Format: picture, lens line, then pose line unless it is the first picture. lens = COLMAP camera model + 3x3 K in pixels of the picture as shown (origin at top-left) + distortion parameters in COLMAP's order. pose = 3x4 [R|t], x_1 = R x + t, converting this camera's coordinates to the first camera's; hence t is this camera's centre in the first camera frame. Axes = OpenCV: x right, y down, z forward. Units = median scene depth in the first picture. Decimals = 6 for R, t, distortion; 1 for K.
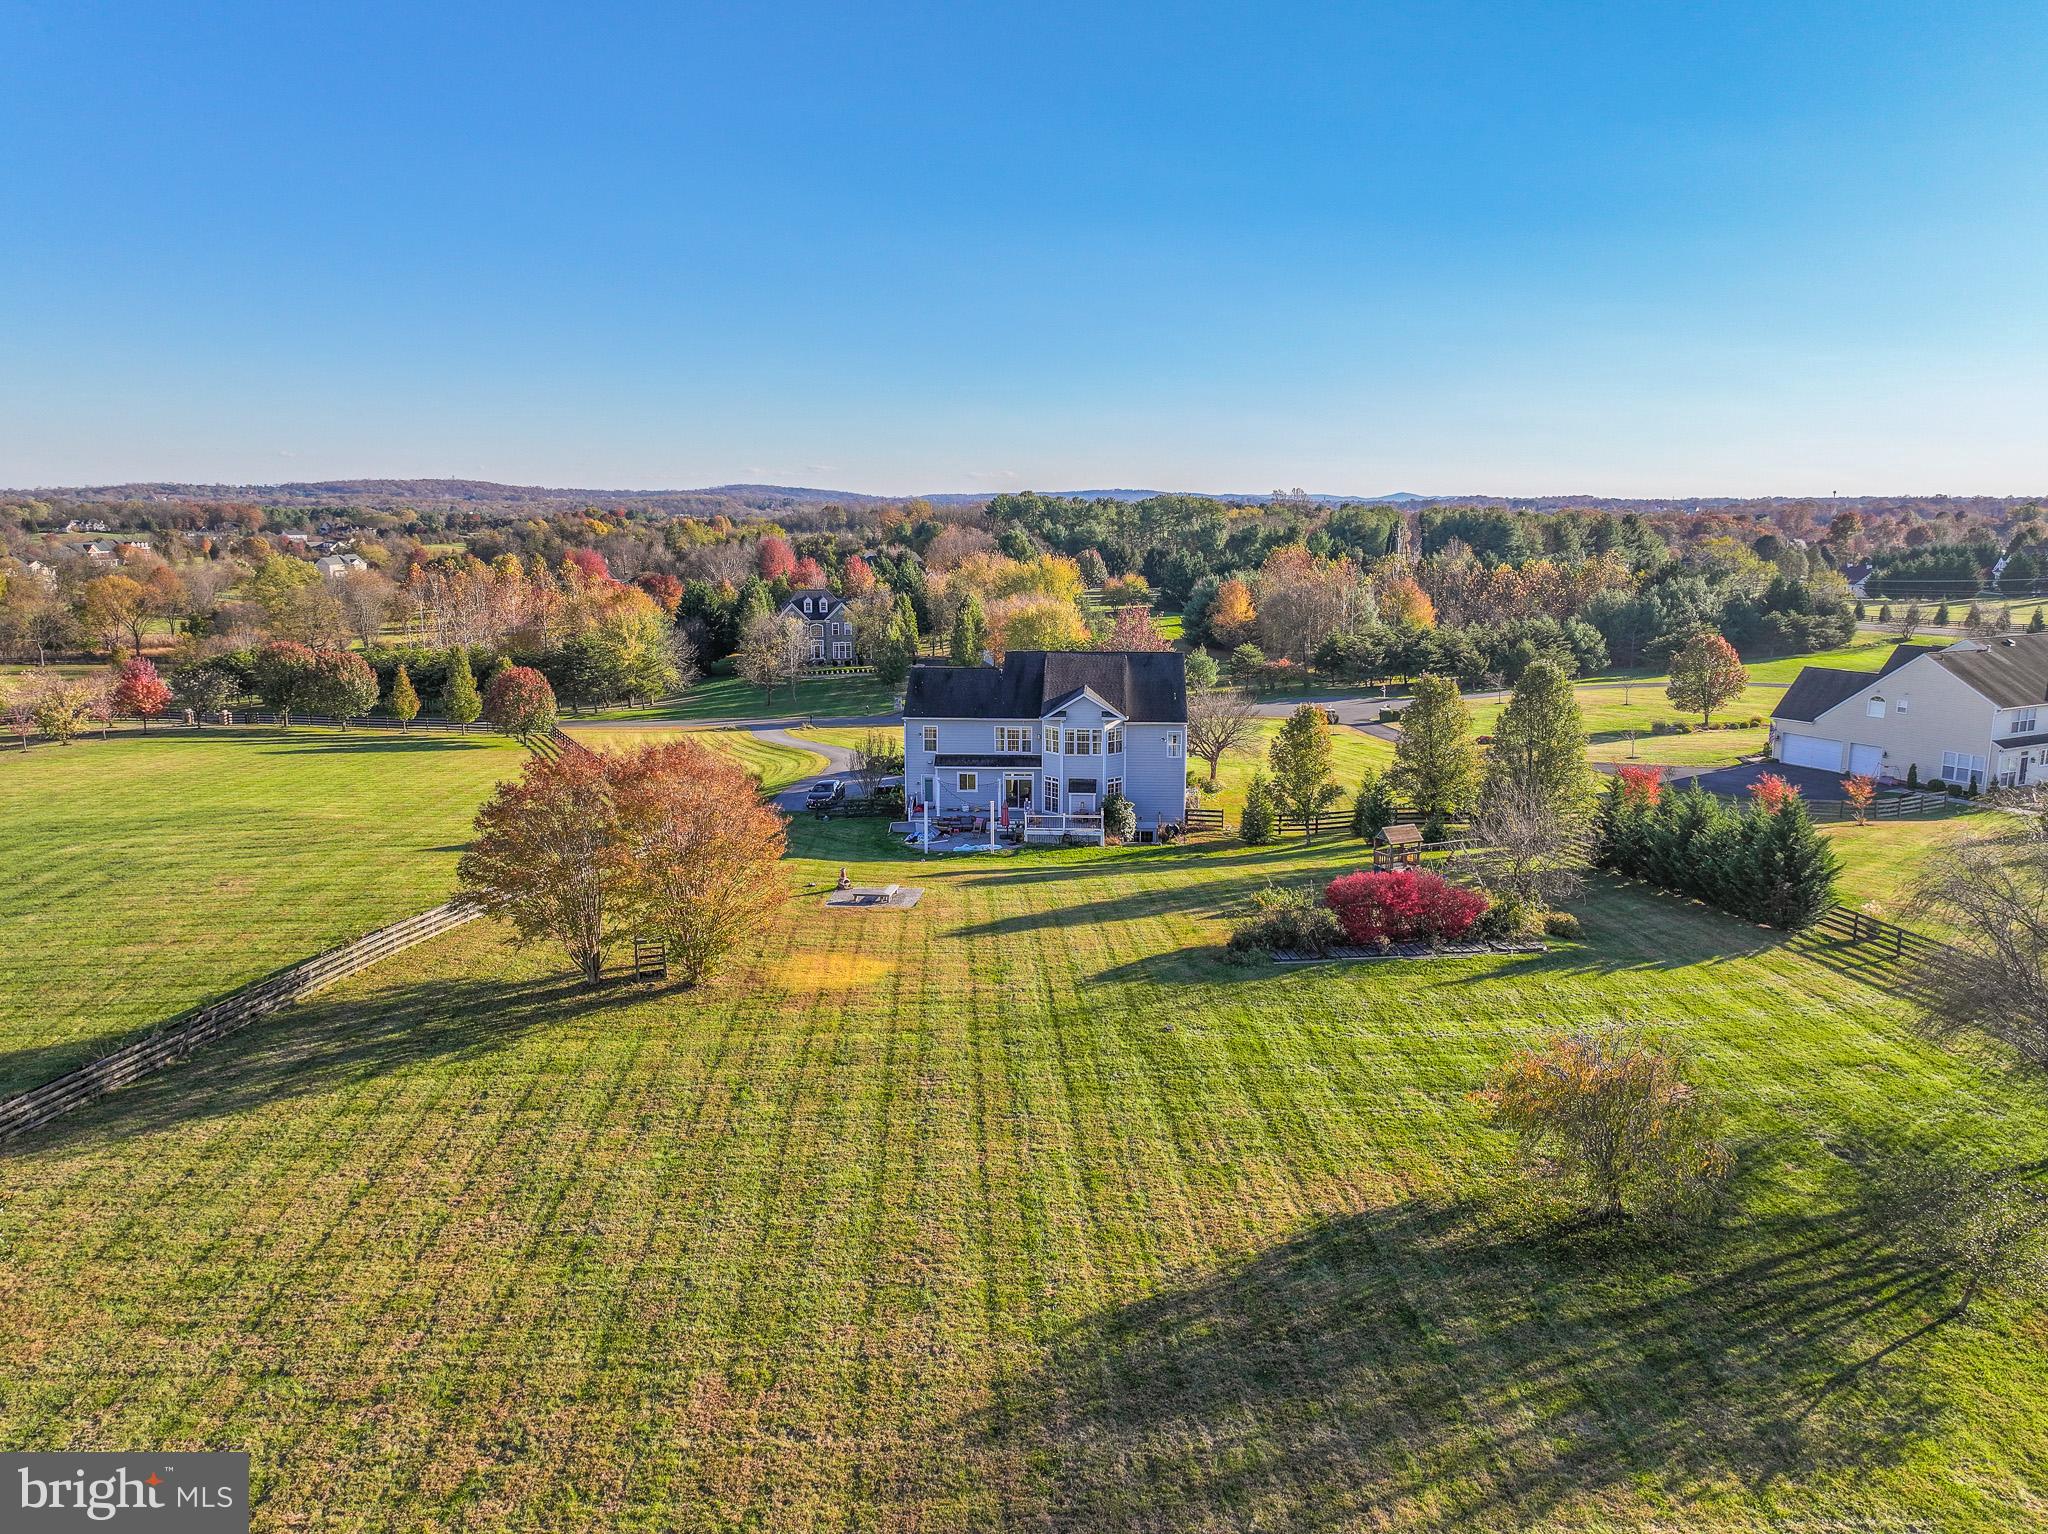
lens RADIAL K [[1438.6, 0, 1032.0], [0, 1438.6, 768.5], [0, 0, 1]] dist [-0.002882, 0.016088]
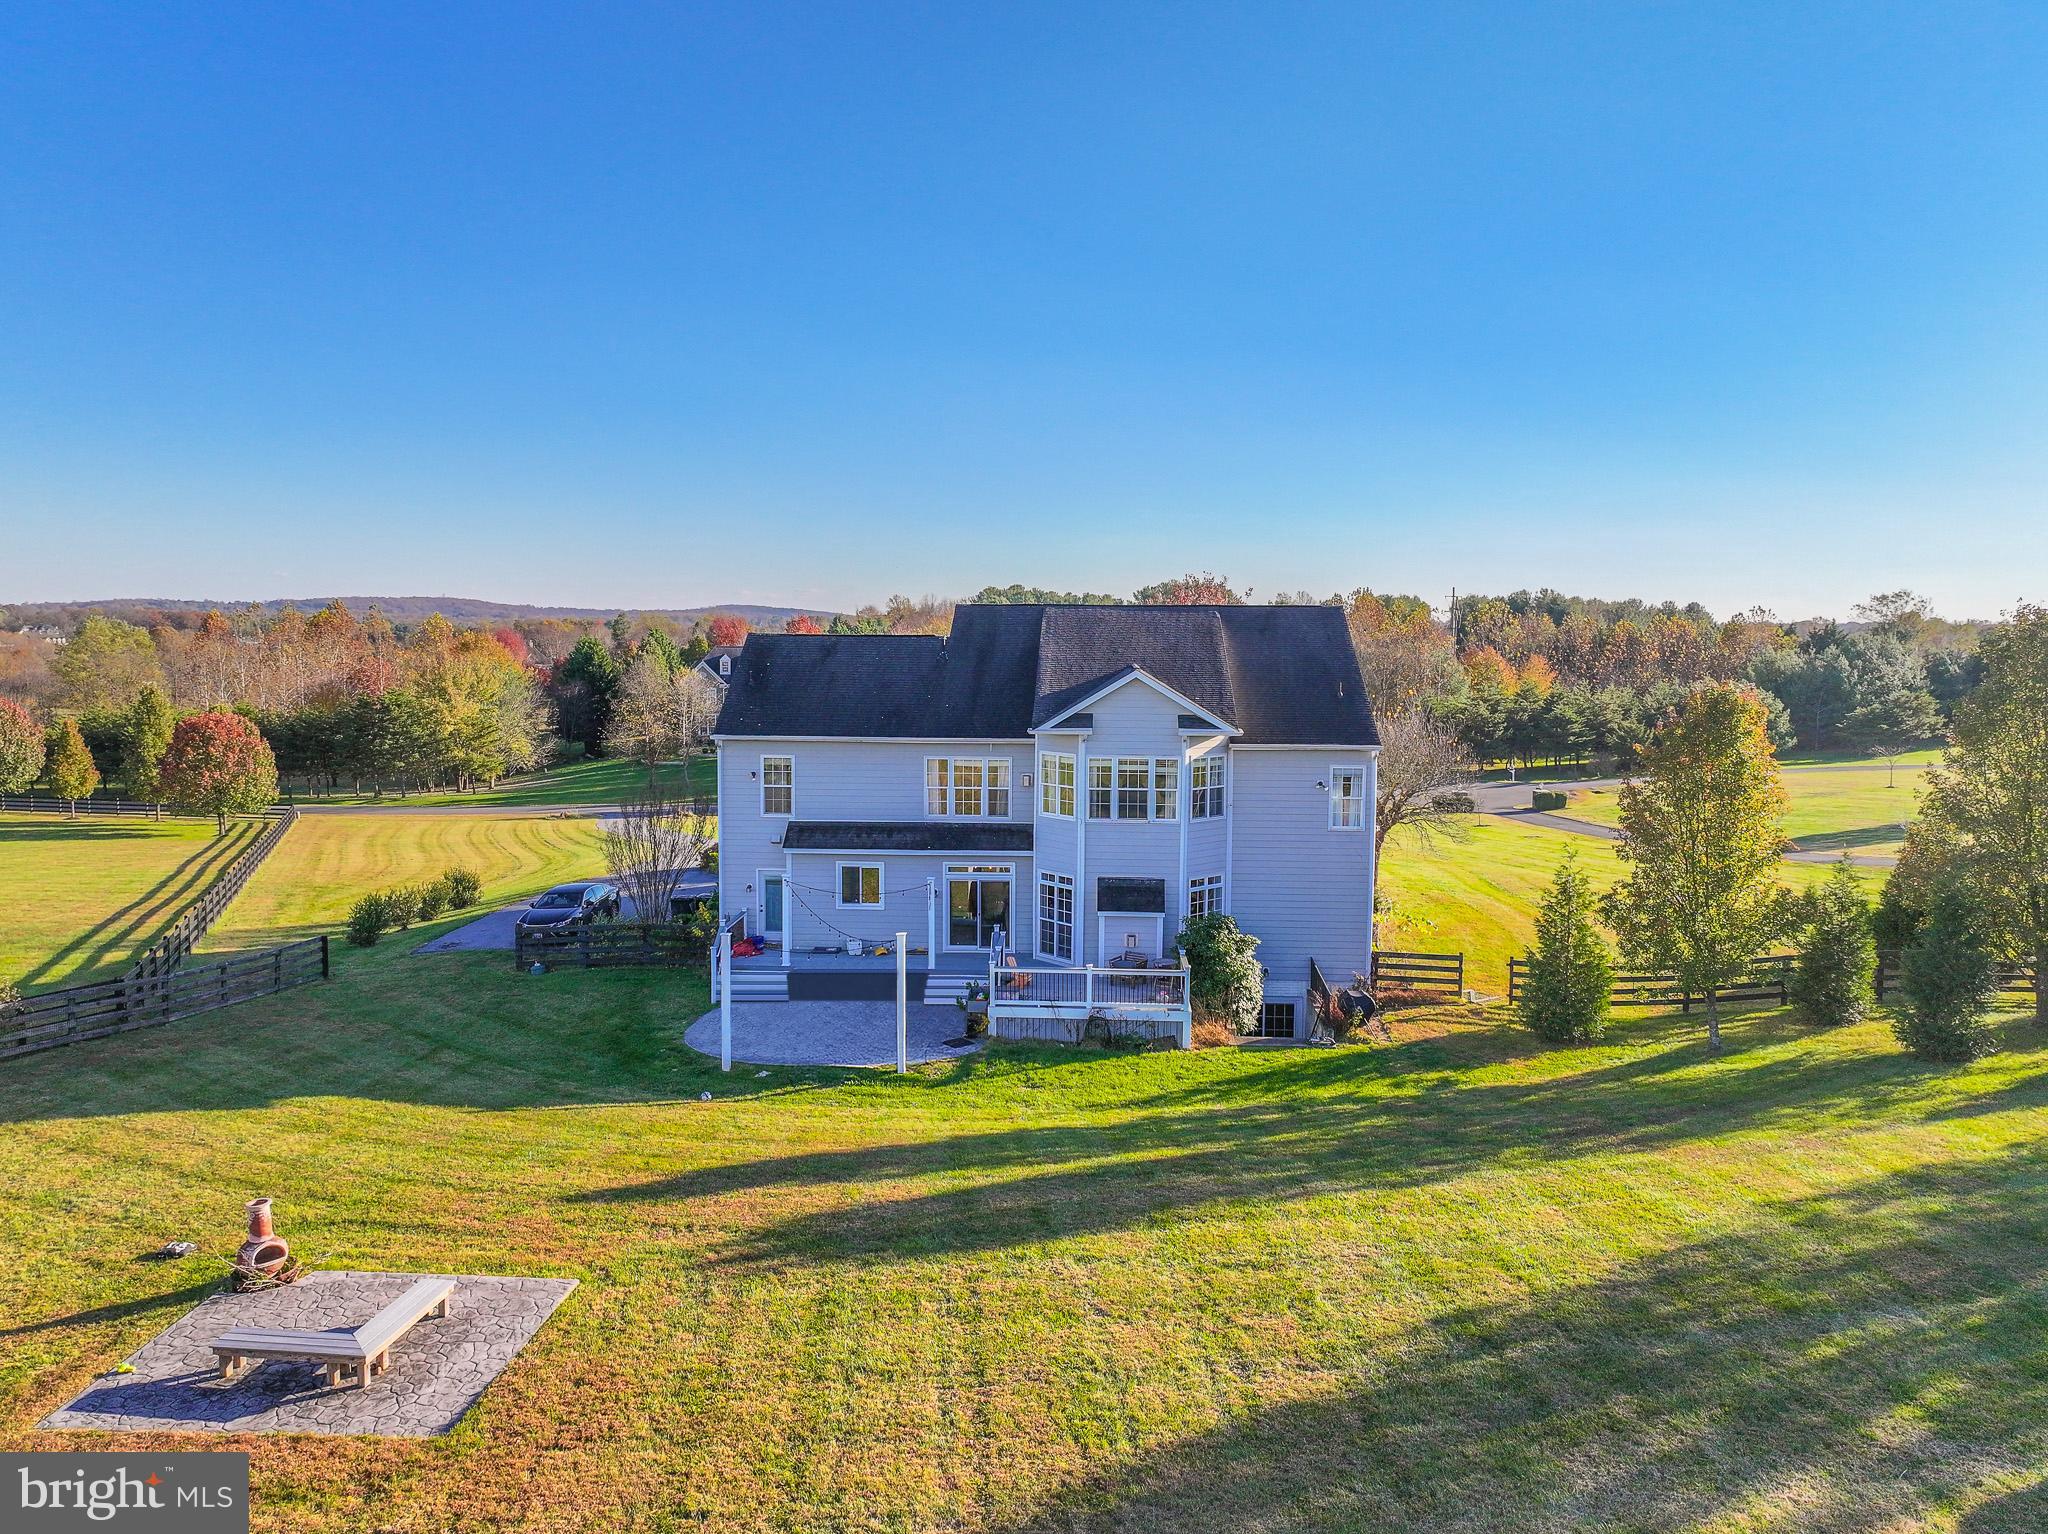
lens RADIAL K [[1438.6, 0, 1032.8], [0, 1438.6, 768.6], [0, 0, 1]] dist [-0.002882, 0.016088]
pose [[0.999950, 0.005564, 0.008281, 0.003117], [-0.004847, 0.996441, -0.084156, 0.010713], [-0.008720, 0.084111, 0.996418, 0.580129]]
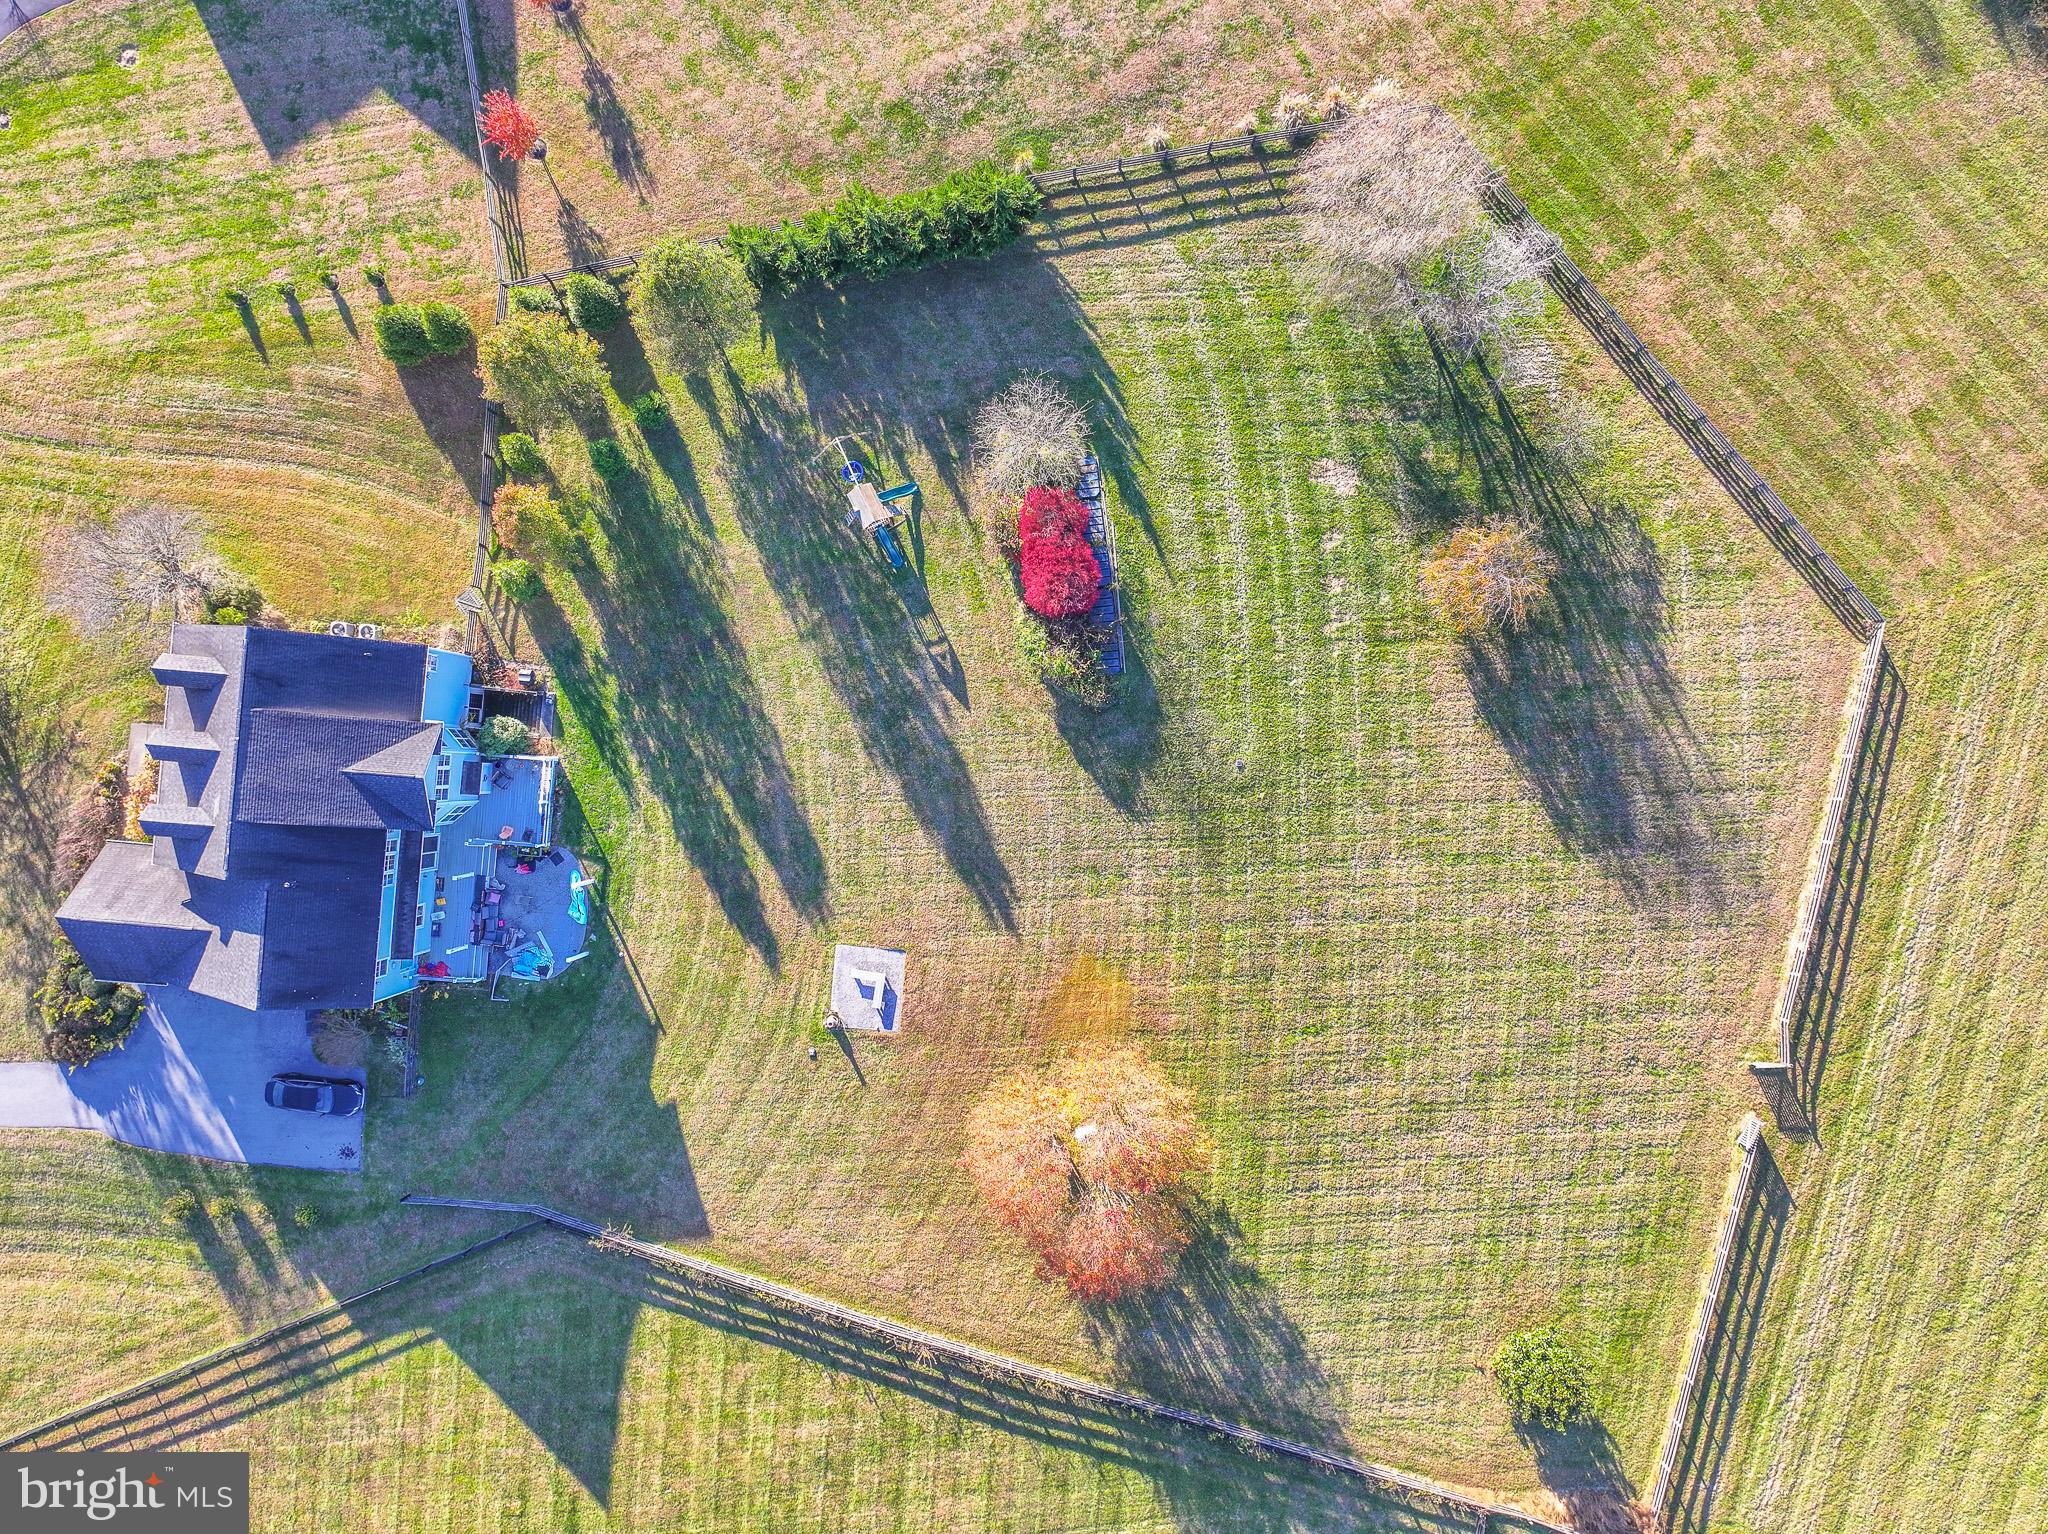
lens RADIAL K [[1438.6, 0, 1016.7], [0, 1438.6, 765.3], [0, 0, 1]] dist [-0.002882, 0.016088]
pose [[0.020579, -0.999786, 0.002020, 0.048571], [0.184207, 0.005778, 0.982870, -0.749594], [-0.982672, -0.019855, 0.184287, 0.529368]]
